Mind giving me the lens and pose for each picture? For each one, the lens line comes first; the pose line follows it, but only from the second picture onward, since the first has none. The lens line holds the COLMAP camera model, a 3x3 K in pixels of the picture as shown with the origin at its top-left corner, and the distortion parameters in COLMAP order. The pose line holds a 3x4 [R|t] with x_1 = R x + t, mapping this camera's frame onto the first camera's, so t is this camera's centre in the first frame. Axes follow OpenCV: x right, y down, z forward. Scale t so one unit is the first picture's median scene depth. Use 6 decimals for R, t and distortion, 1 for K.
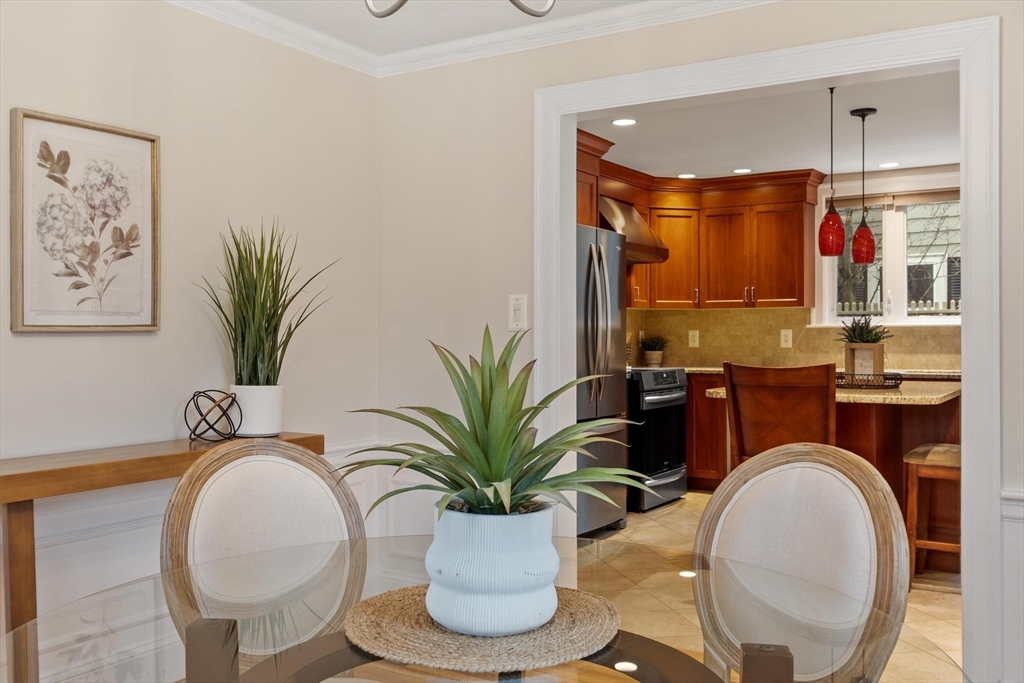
lens RADIAL K [[903.1, 0, 510.2], [0, 903.1, 336.8], [0, 0, 1]] dist [0.007436, 0.003199]
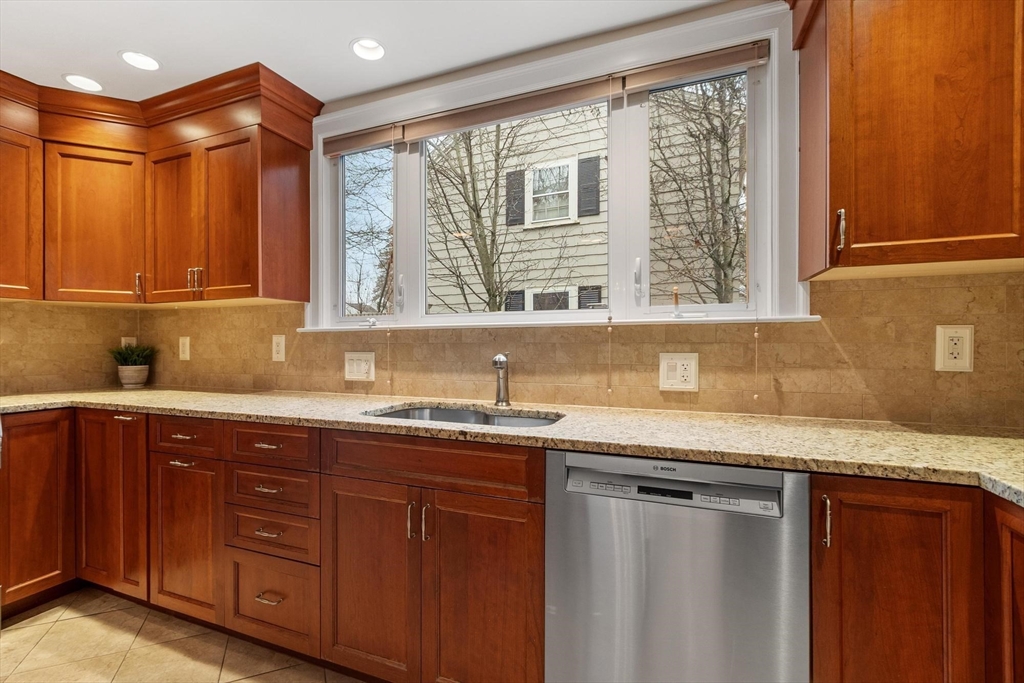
lens RADIAL K [[453.4, 0, 487.7], [0, 453.4, 344.2], [0, 0, 1]] dist [0.001872, 0.000081]
pose [[0.983892, -0.001117, 0.178761, 0.401018], [0.001233, 0.999999, -0.000534, -0.000772], [-0.178760, 0.000746, 0.983892, 0.635128]]
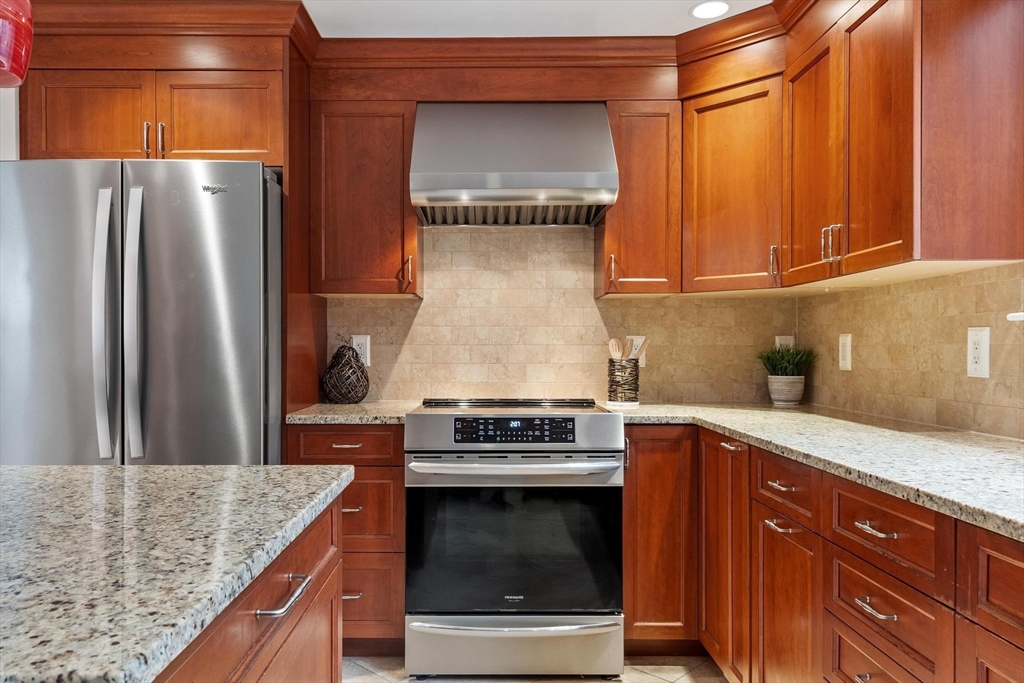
lens RADIAL K [[714.7, 0, 493.5], [0, 714.7, 352.4], [0, 0, 1]] dist [0.006766, -0.004841]
pose [[0.550071, 0.004866, -0.835103, 0.439437], [0.001707, 0.999974, 0.006952, -0.000537], [0.835116, -0.005249, 0.550049, 0.681892]]
